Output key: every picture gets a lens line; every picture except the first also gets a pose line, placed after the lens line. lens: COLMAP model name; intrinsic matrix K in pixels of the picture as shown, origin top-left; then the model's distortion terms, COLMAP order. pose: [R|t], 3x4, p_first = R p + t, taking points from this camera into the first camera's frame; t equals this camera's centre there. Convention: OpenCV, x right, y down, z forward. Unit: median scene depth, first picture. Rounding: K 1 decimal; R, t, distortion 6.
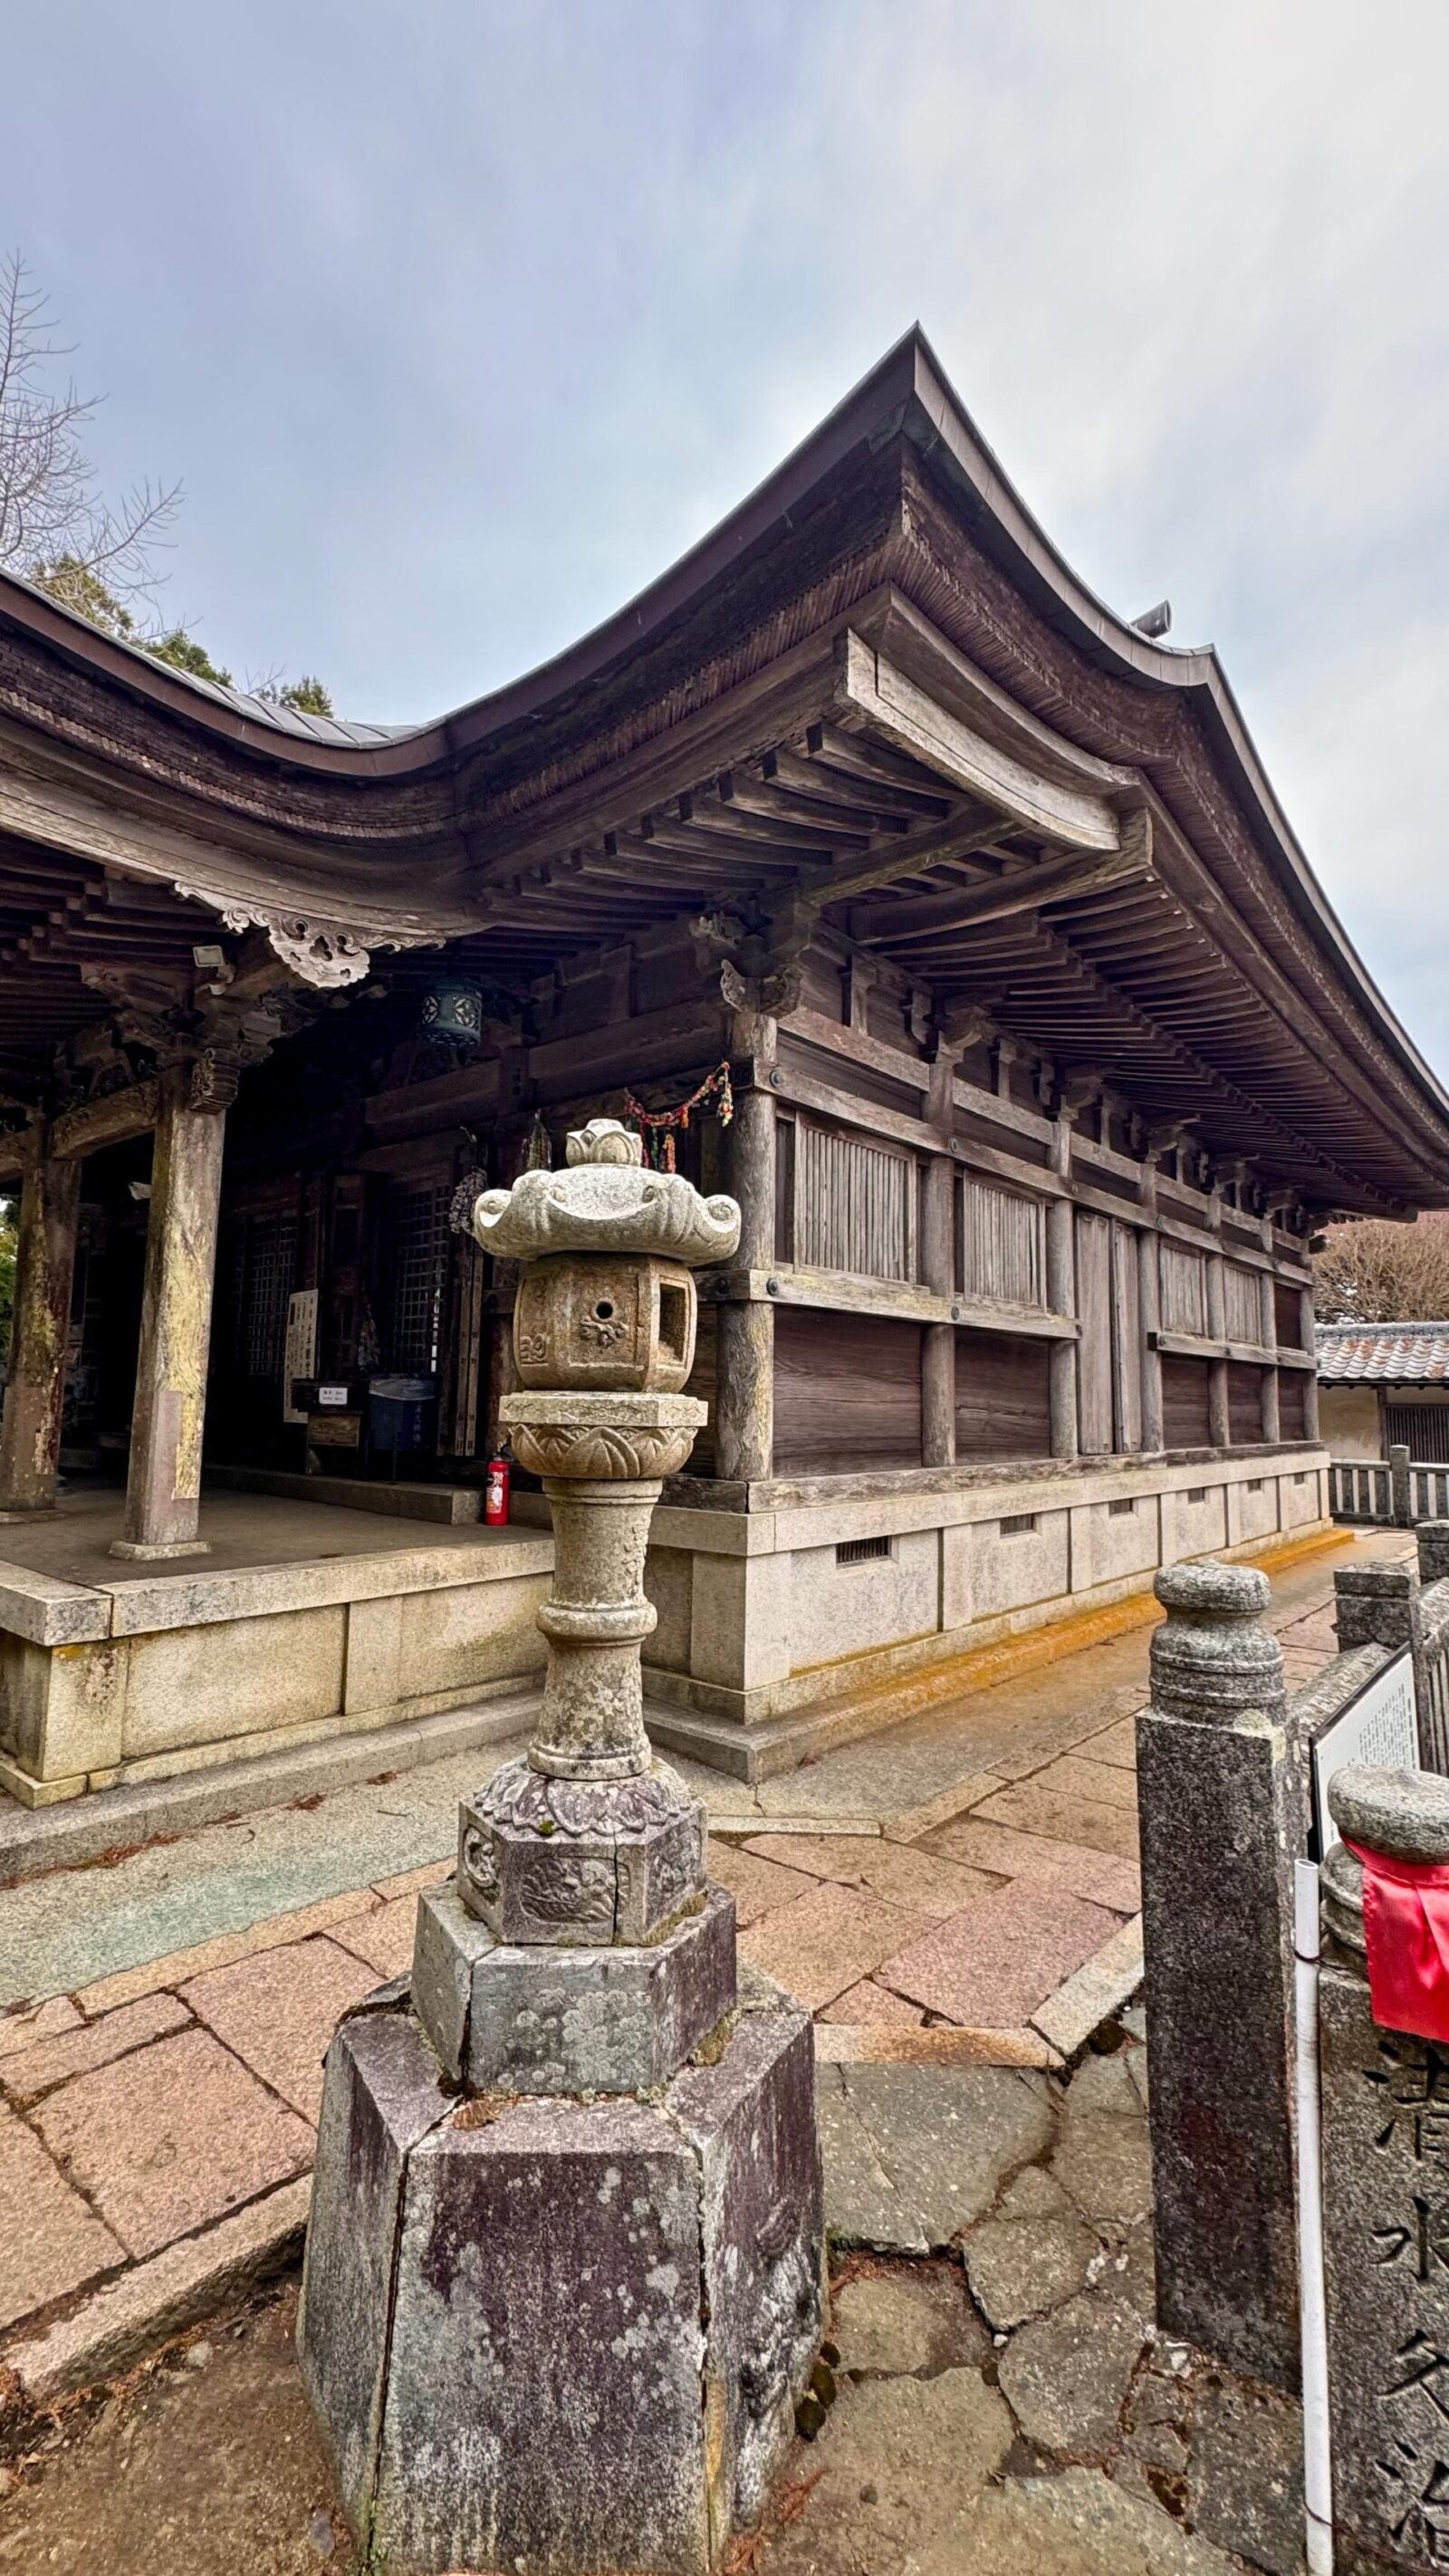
lens RADIAL K [[1077.2, 0, 724.5], [0, 1077.2, 1288.0], [0, 0, 1]] dist [-0.000498, -0.000026]
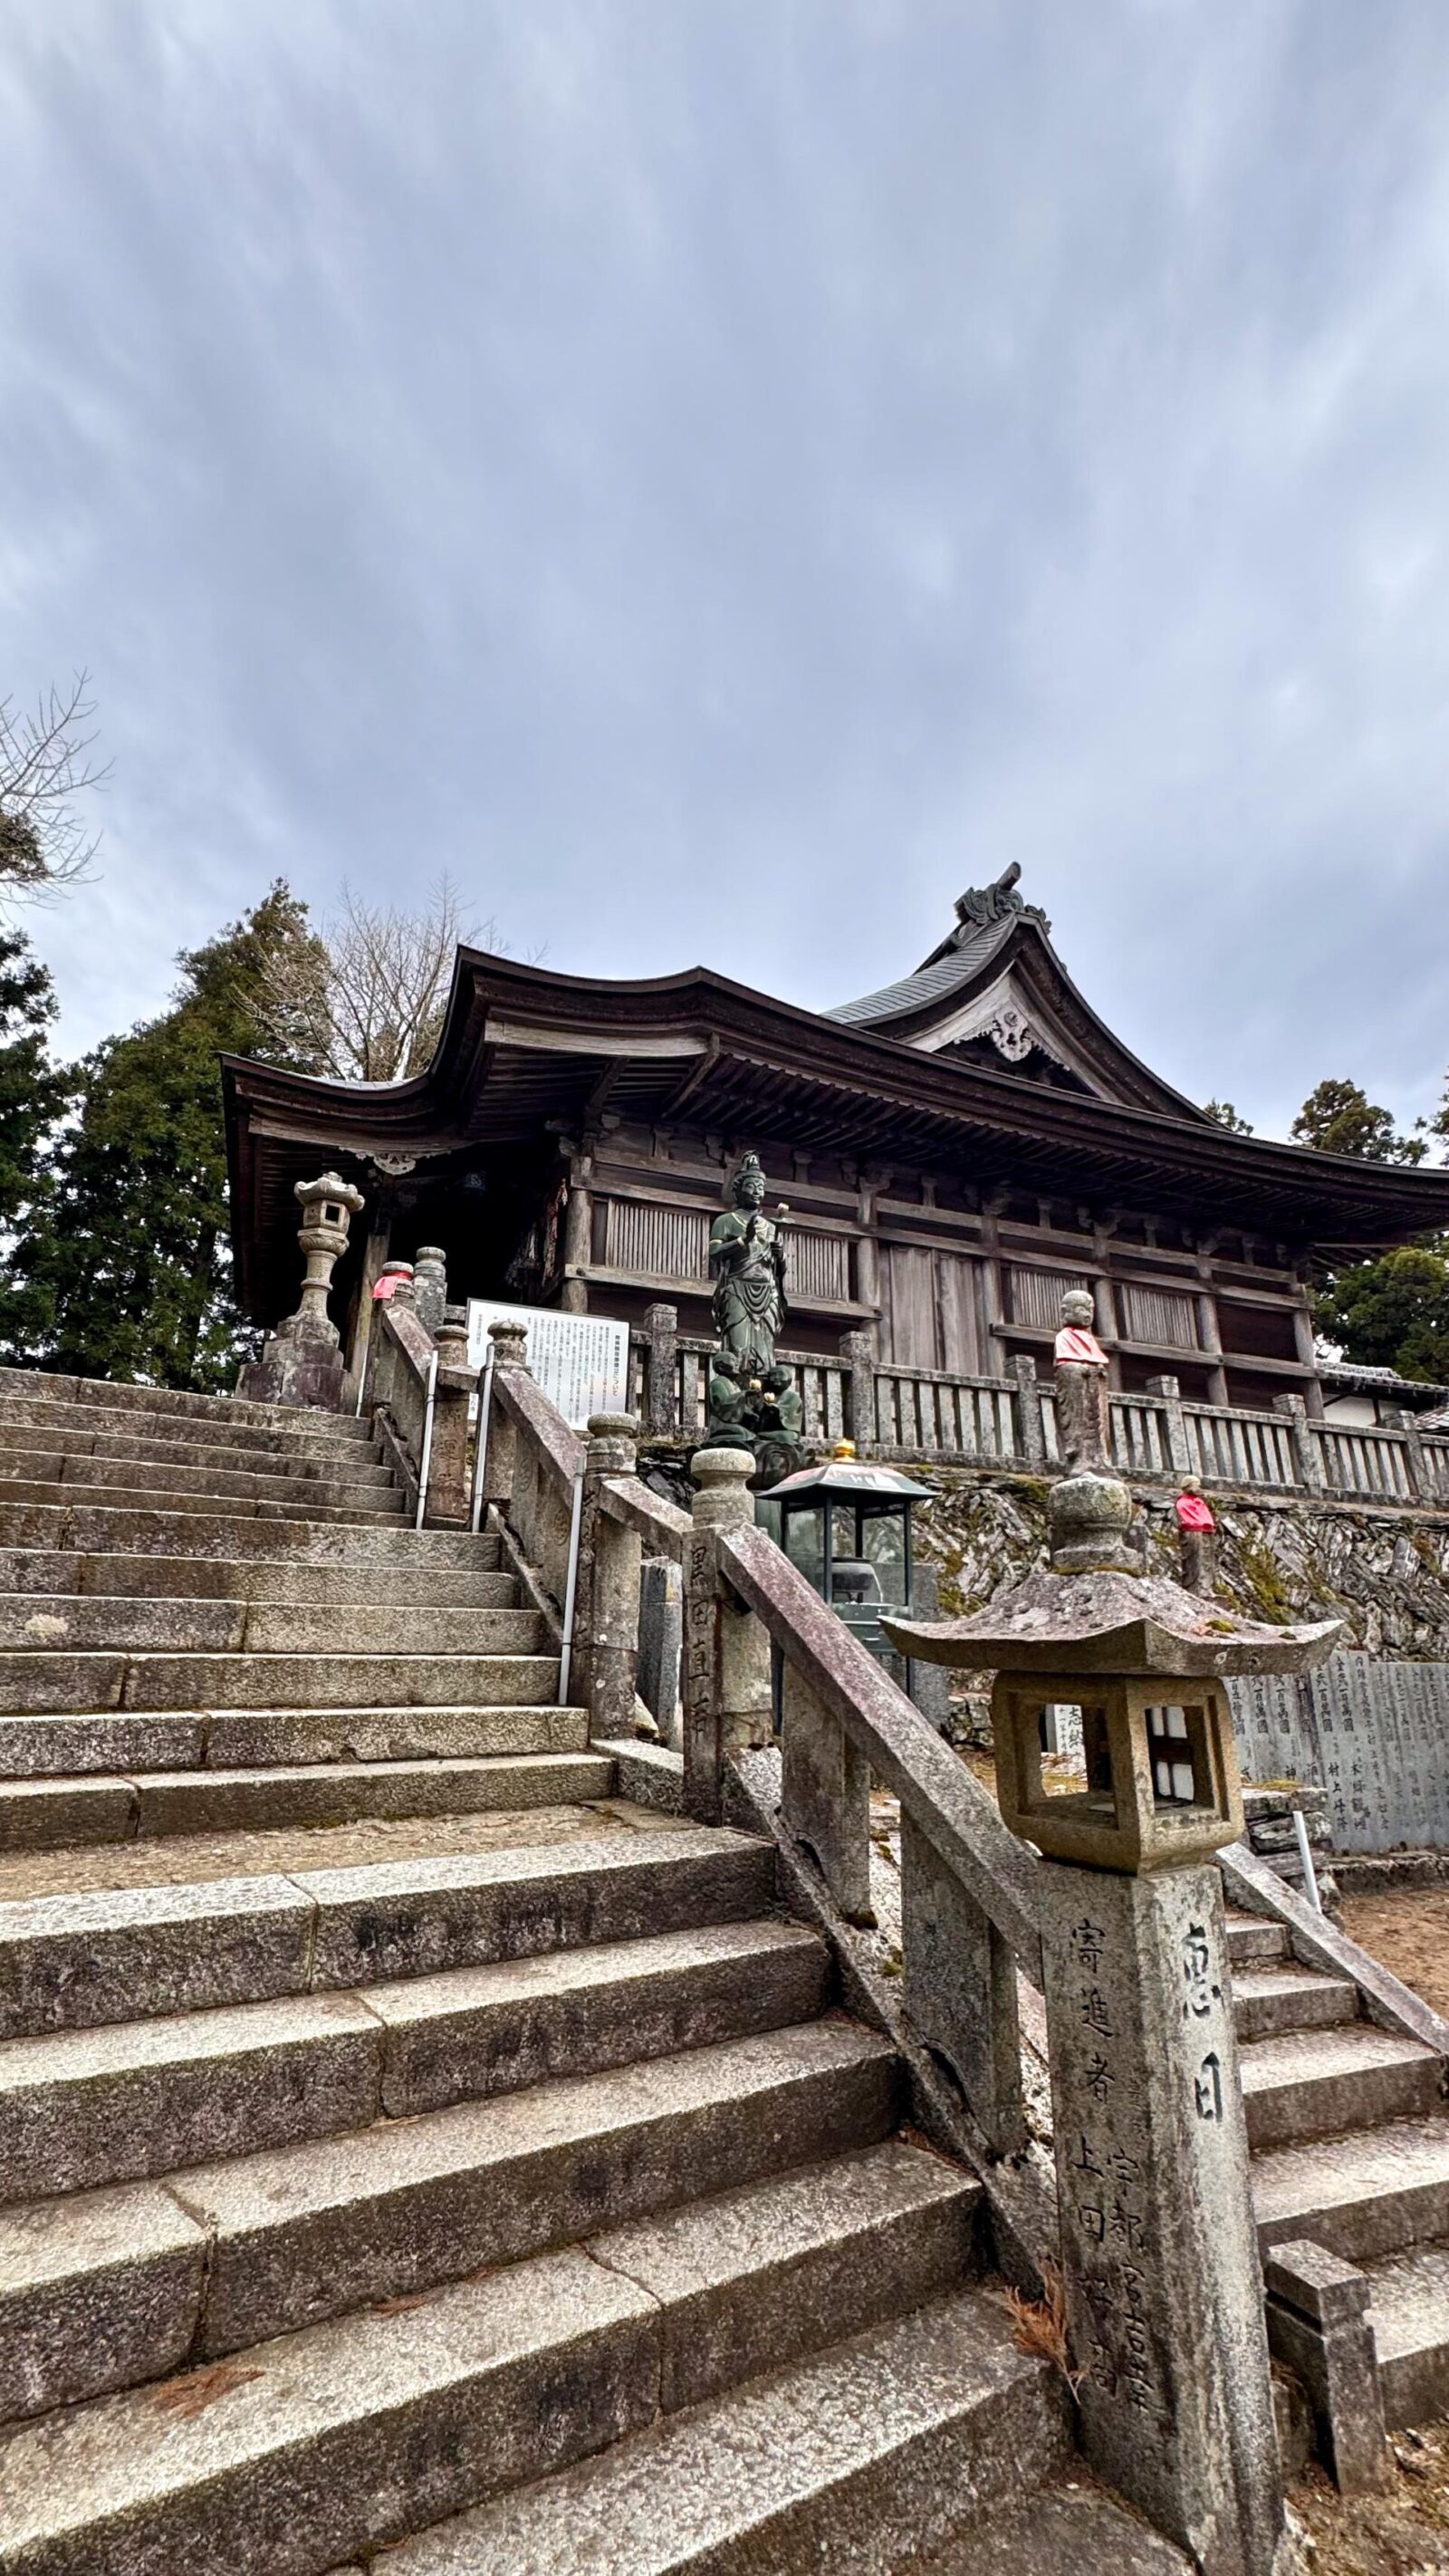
lens RADIAL K [[1077.2, 0, 724.5], [0, 1077.2, 1288.0], [0, 0, 1]] dist [-0.000498, -0.000026]
pose [[0.885182, -0.143238, -0.442646, 1.205088], [0.040003, 0.971335, -0.234323, 0.527541], [0.463522, 0.189712, 0.865539, -0.718173]]
